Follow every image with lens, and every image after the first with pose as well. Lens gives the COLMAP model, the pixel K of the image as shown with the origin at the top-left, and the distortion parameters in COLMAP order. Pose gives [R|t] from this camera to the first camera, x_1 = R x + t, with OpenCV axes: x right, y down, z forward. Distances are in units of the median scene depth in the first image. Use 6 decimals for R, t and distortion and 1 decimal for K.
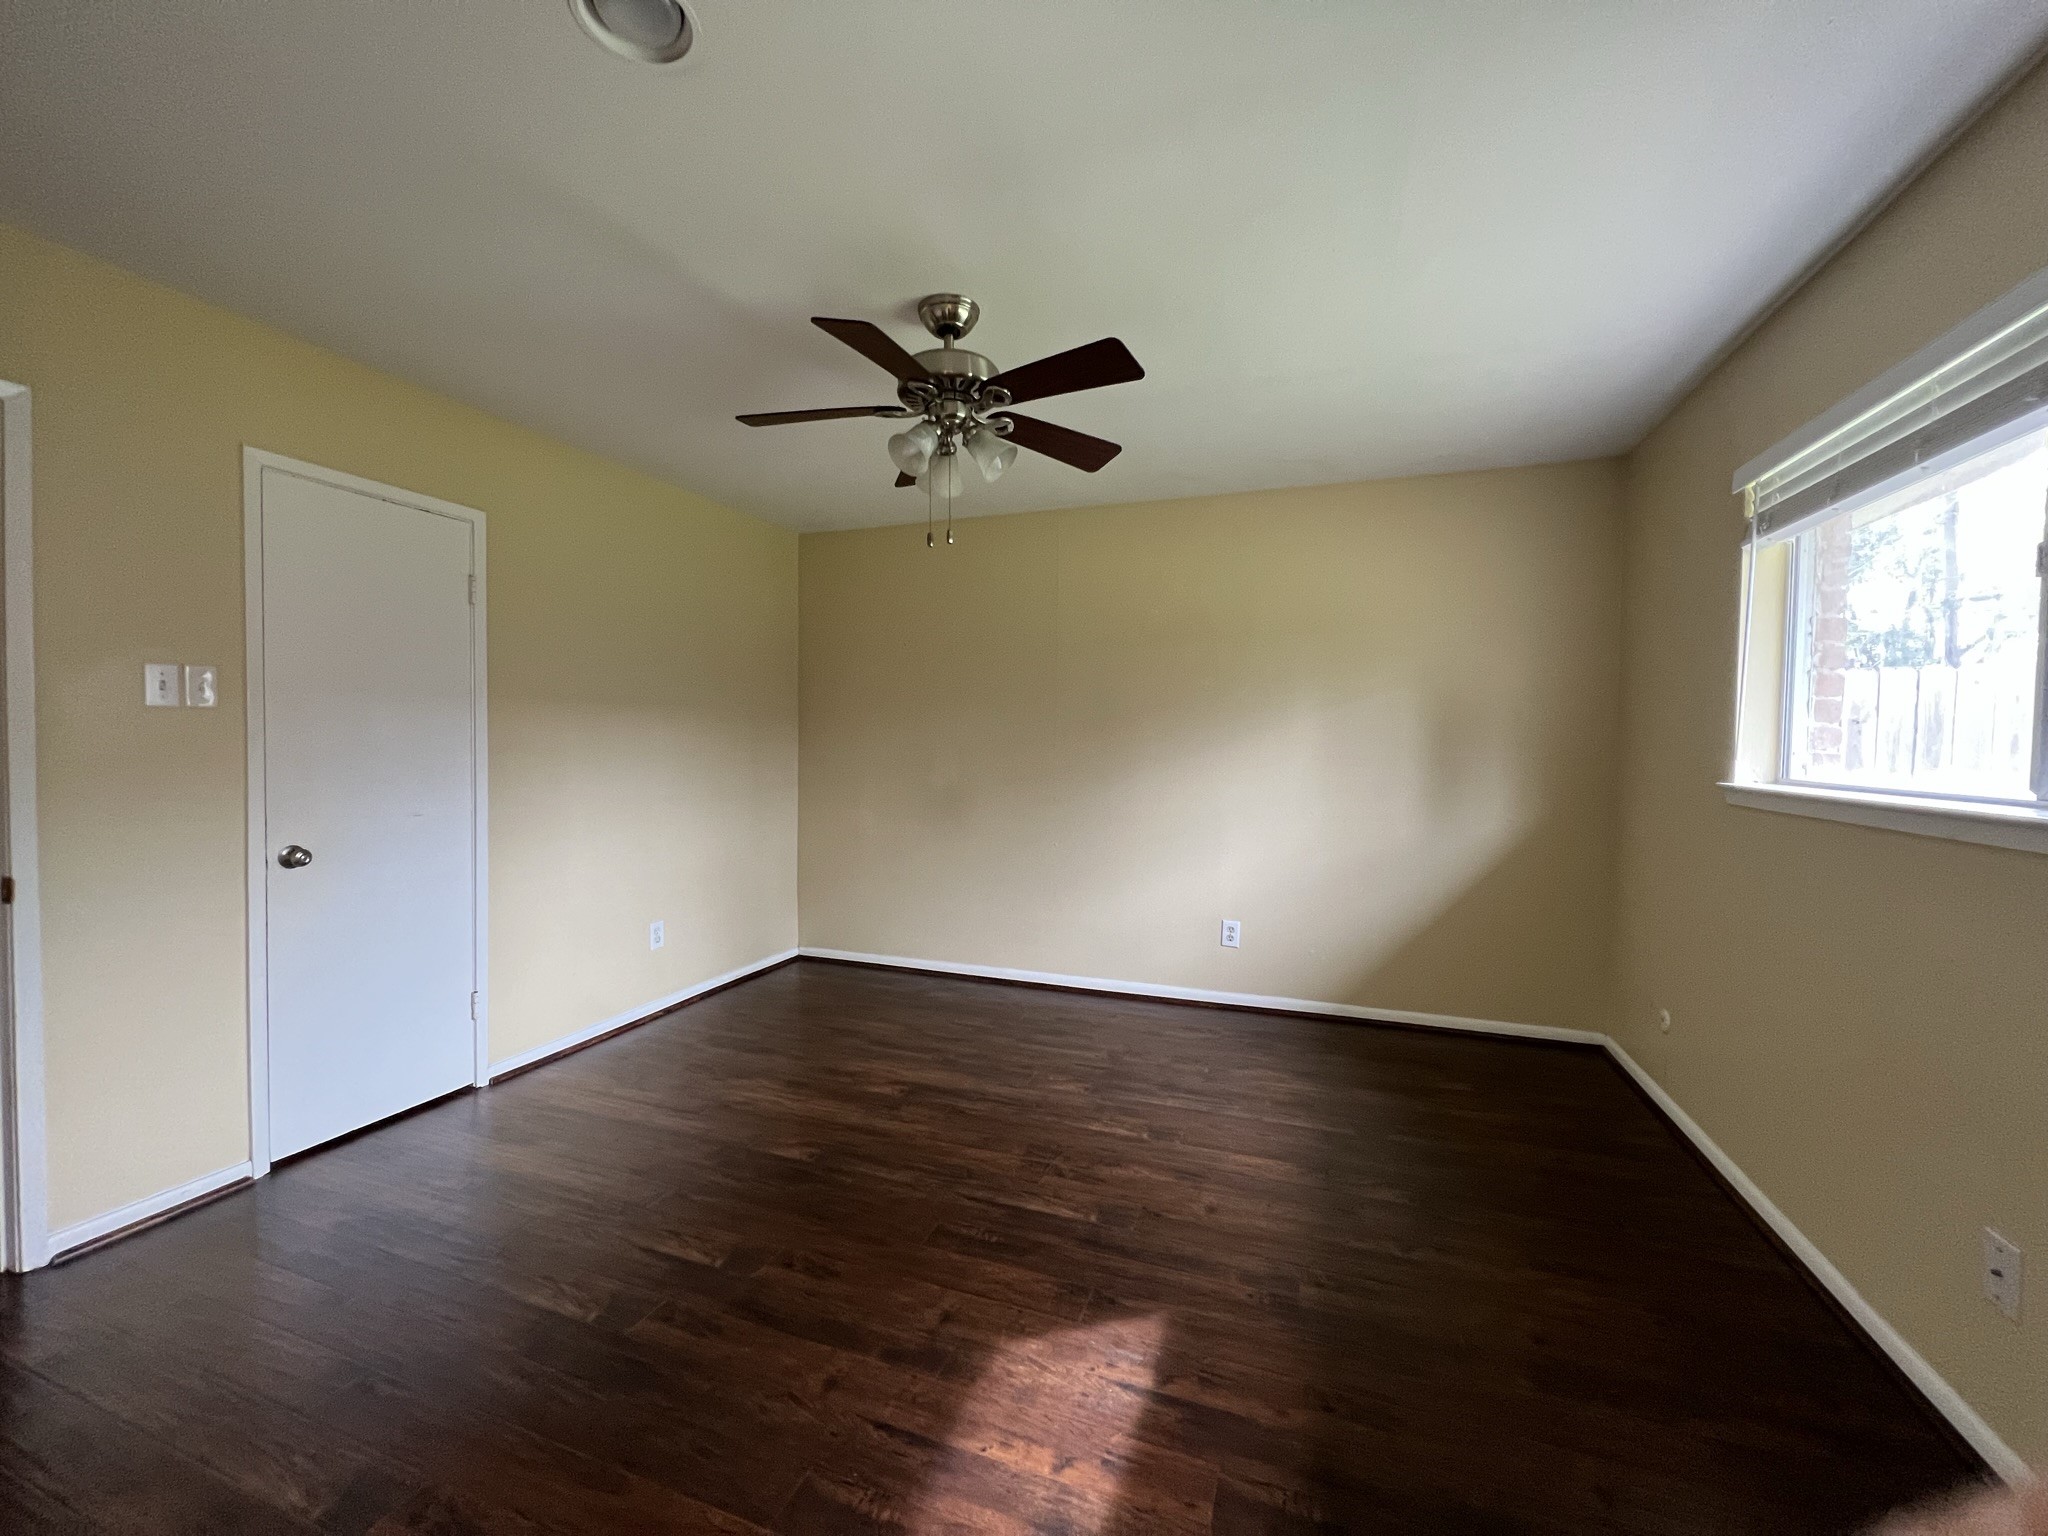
lens RADIAL K [[825.9, 0, 1023.5], [0, 825.9, 765.0], [0, 0, 1]] dist [-0.017186, 0.009733]
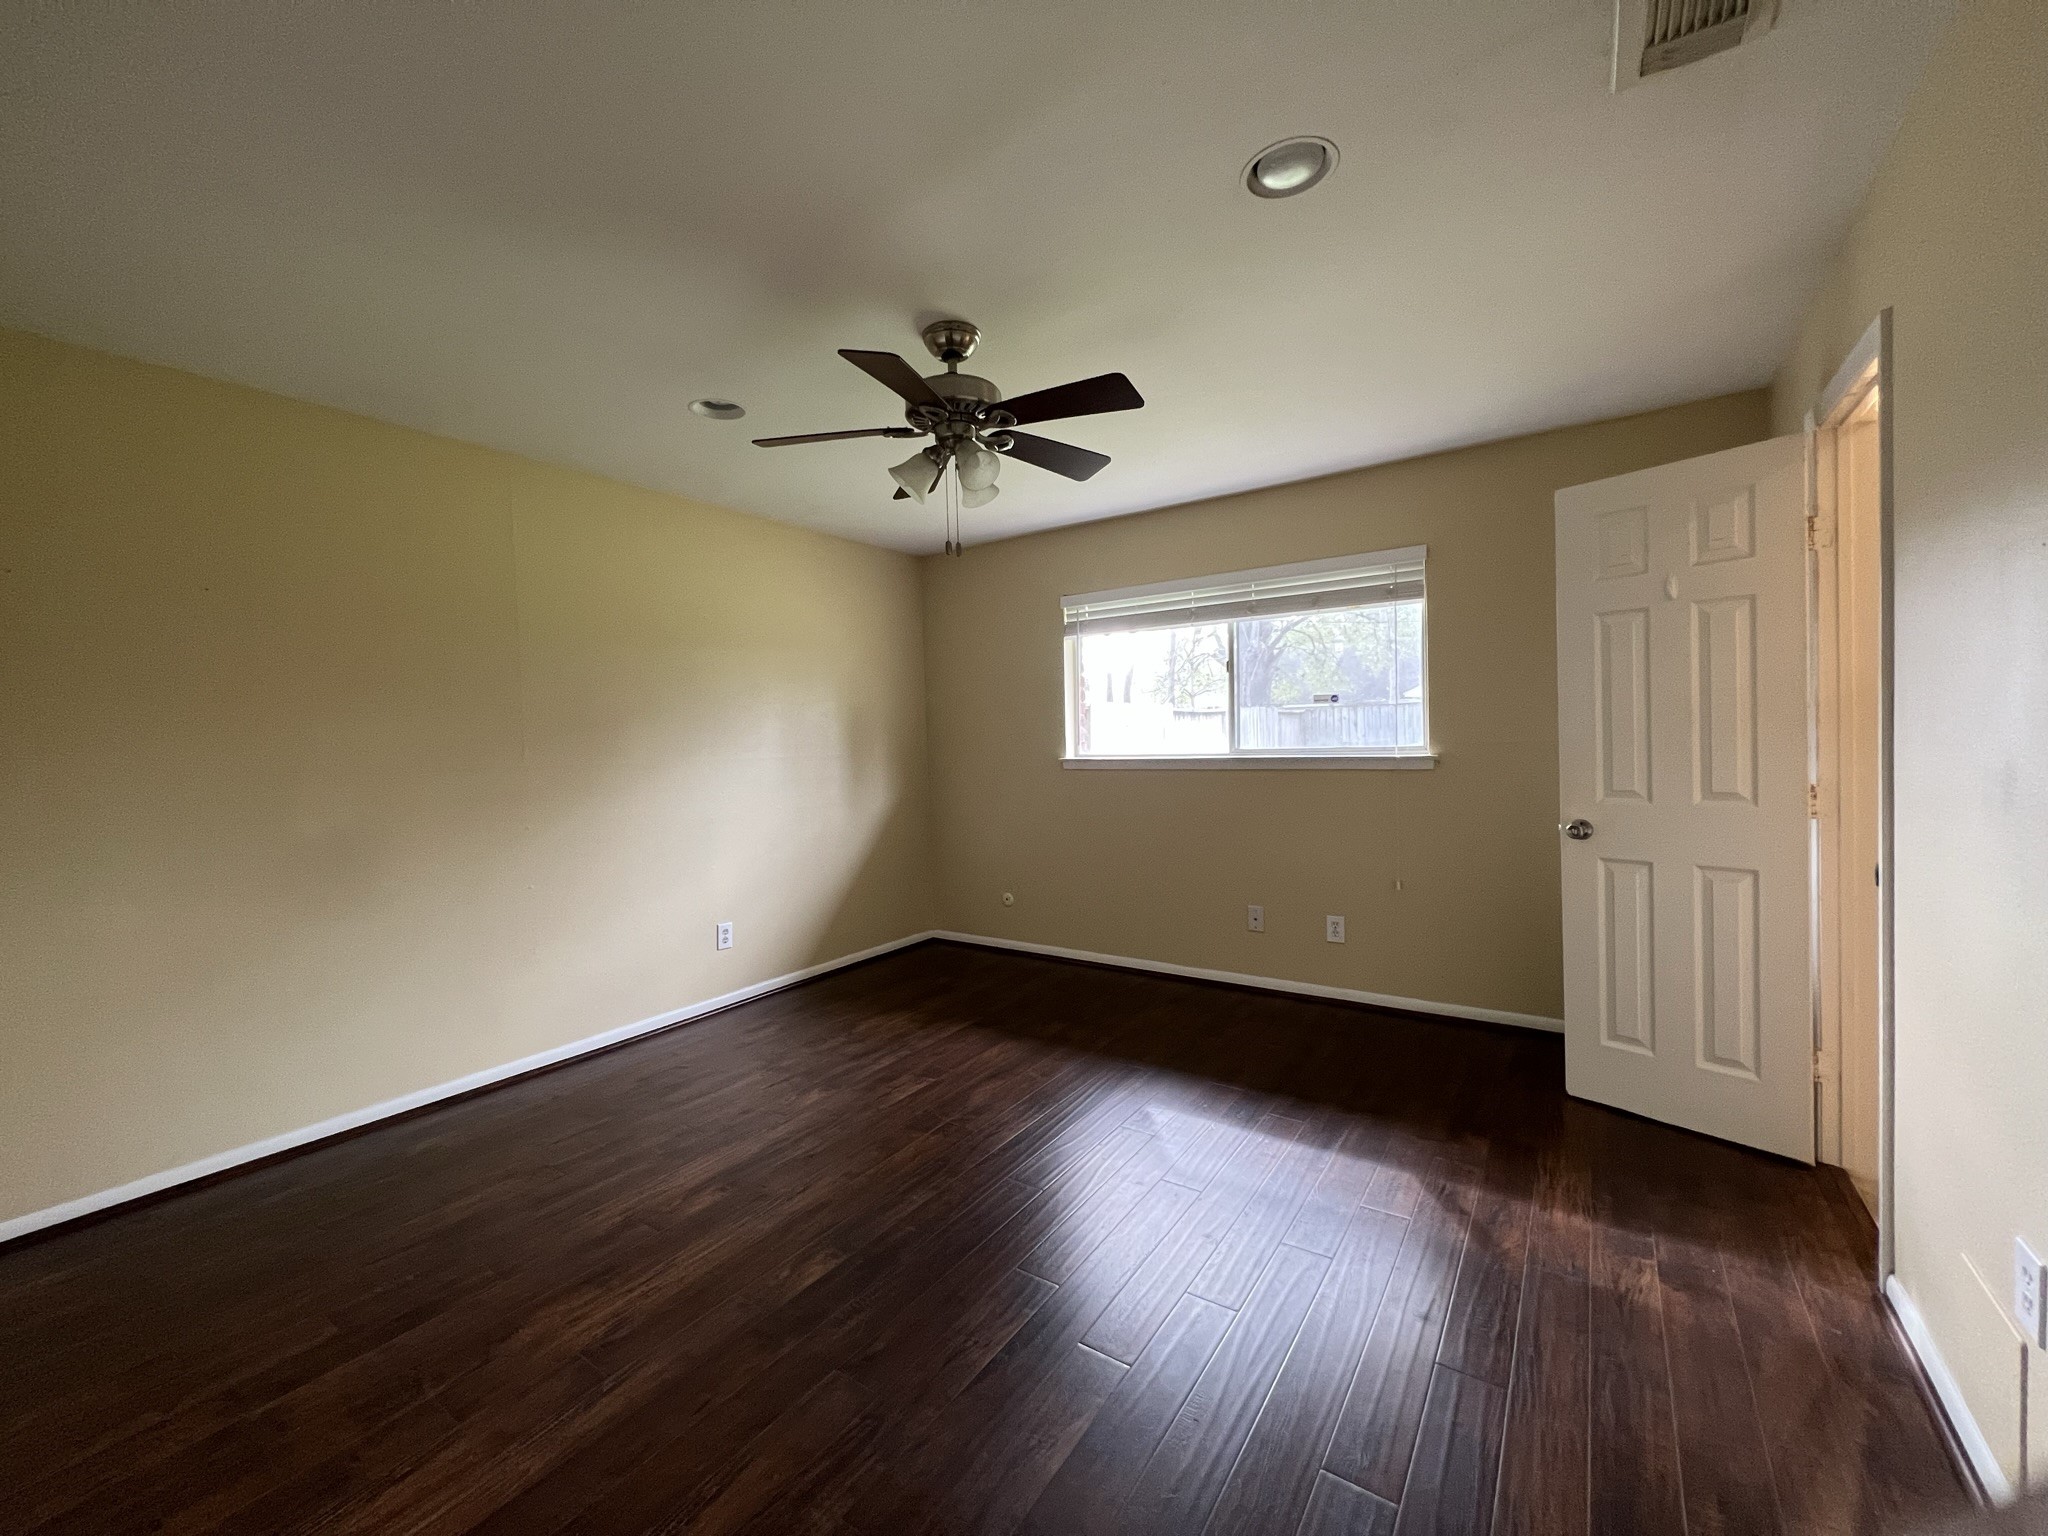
lens RADIAL K [[825.9, 0, 1023.5], [0, 825.9, 765.0], [0, 0, 1]] dist [-0.017186, 0.009733]
pose [[0.251908, -0.058484, 0.965982, -0.819320], [0.052224, 0.997539, 0.046775, -0.048493], [-0.966341, 0.038664, 0.254342, 0.471202]]
